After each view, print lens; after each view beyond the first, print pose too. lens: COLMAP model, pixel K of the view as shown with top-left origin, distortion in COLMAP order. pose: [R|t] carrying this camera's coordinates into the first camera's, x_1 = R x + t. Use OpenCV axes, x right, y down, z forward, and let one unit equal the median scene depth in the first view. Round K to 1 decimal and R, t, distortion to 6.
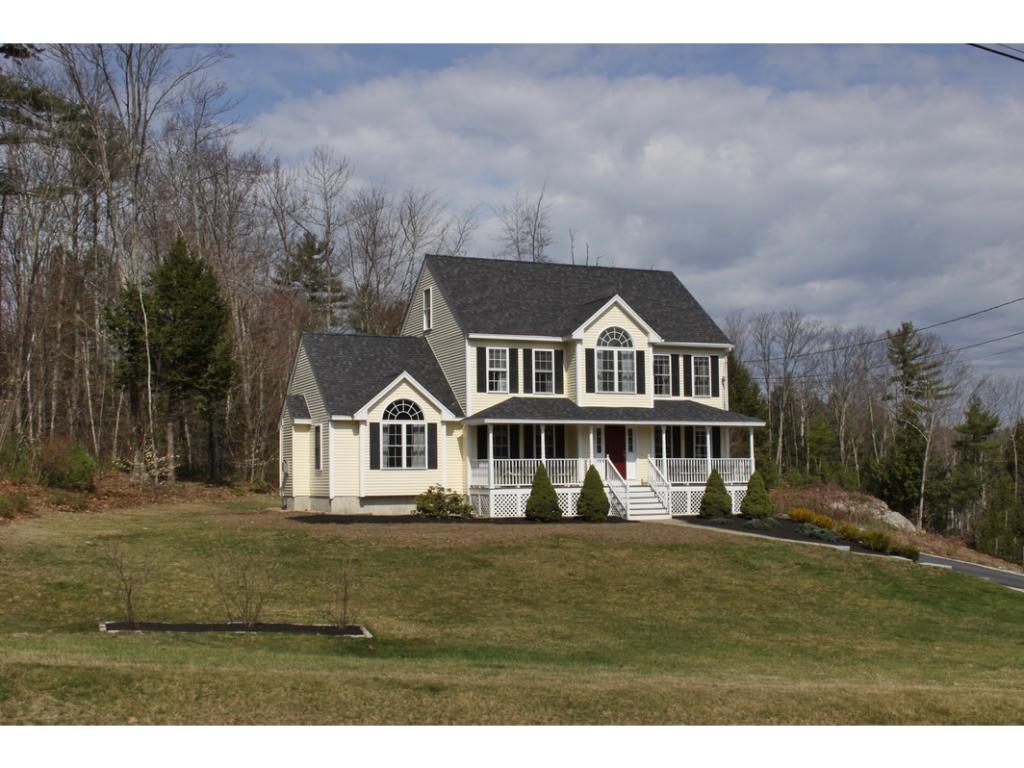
lens RADIAL K [[1189.1, 0, 512.0], [0, 1189.1, 384.0], [0, 0, 1]] dist [-0.095228, -0.004297]
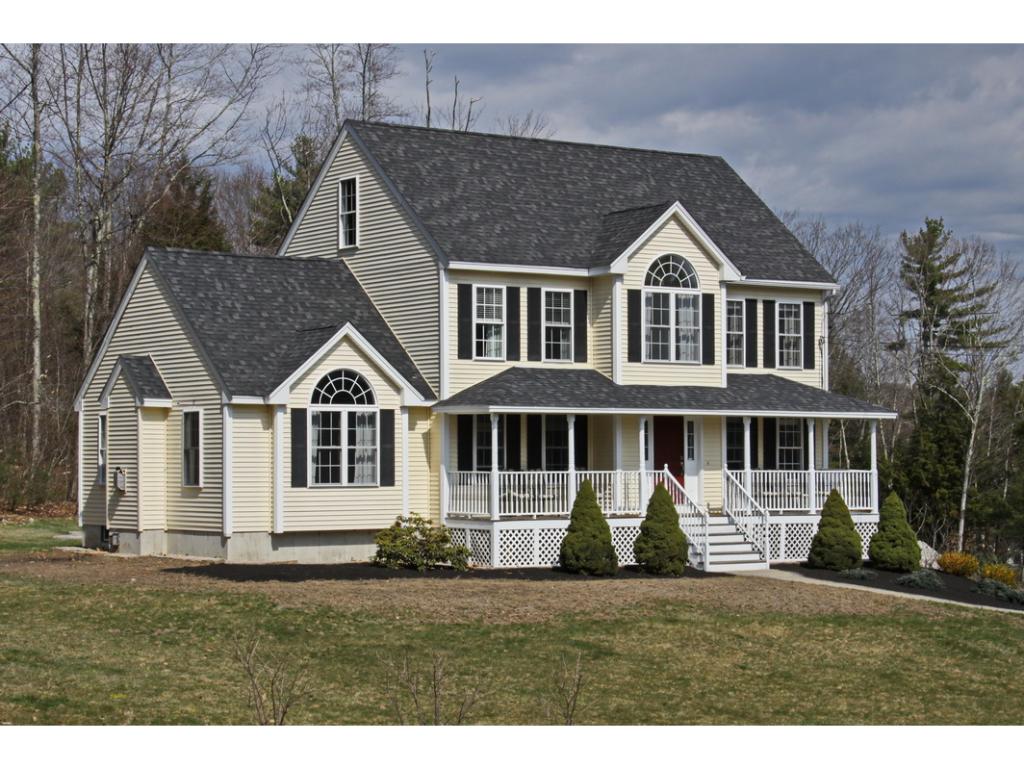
lens RADIAL K [[2149.4, 0, 512.0], [0, 2149.4, 384.0], [0, 0, 1]] dist [0.014672, 0.132155]
pose [[0.984173, 0.015558, 0.176527, -0.191254], [-0.022864, 0.998961, 0.039427, -0.023552], [-0.175730, -0.042840, 0.983506, -0.075975]]
